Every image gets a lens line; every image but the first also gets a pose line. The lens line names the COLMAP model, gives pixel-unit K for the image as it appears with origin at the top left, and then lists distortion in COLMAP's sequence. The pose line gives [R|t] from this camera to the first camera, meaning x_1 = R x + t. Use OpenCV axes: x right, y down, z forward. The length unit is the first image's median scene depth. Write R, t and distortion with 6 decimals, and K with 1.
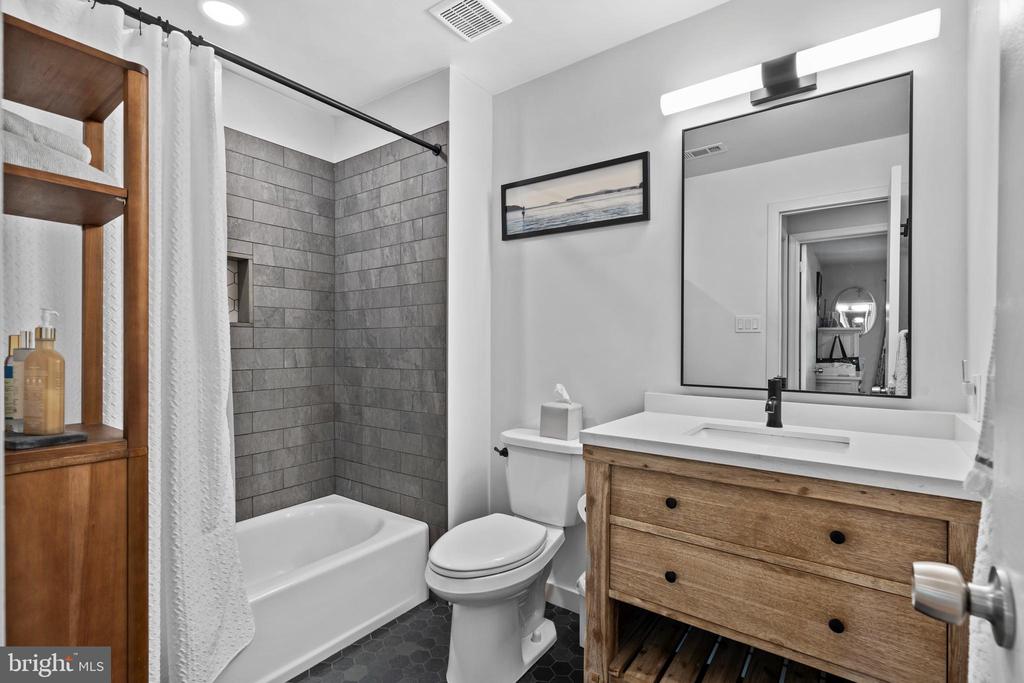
lens RADIAL K [[476.8, 0, 508.6], [0, 476.8, 343.7], [0, 0, 1]] dist [0.001243, 0.001709]
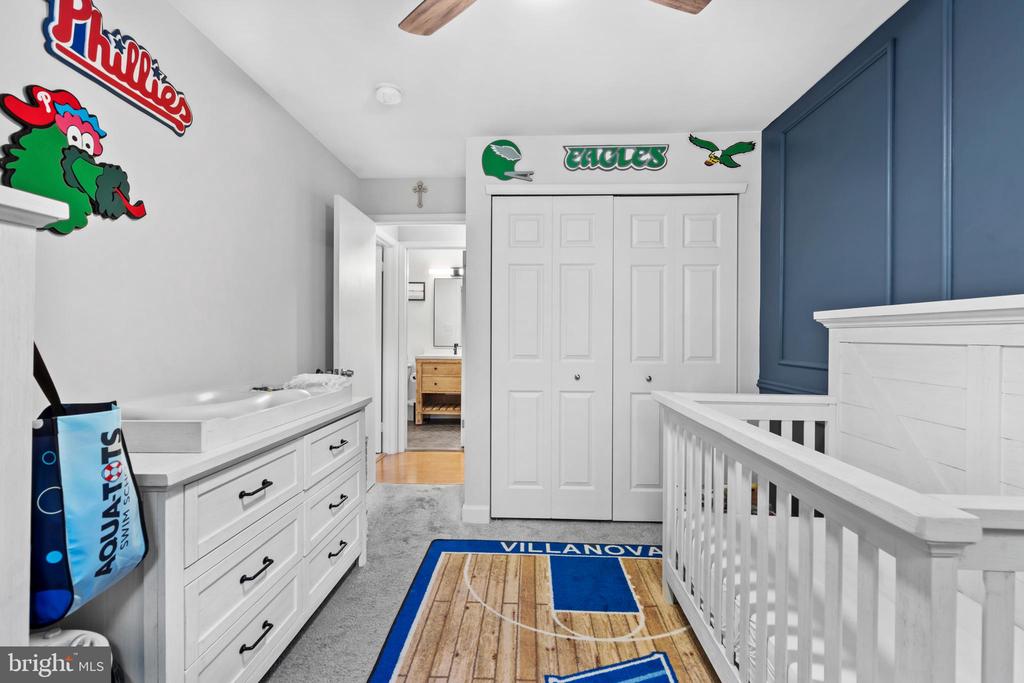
lens RADIAL K [[476.8, 0, 511.0], [0, 476.8, 339.1], [0, 0, 1]] dist [0.001243, 0.001709]
pose [[0.831693, -0.000225, 0.555236, -1.472018], [-0.004228, 0.999968, 0.006738, -0.000820], [-0.555220, -0.007952, 0.831666, -2.966841]]
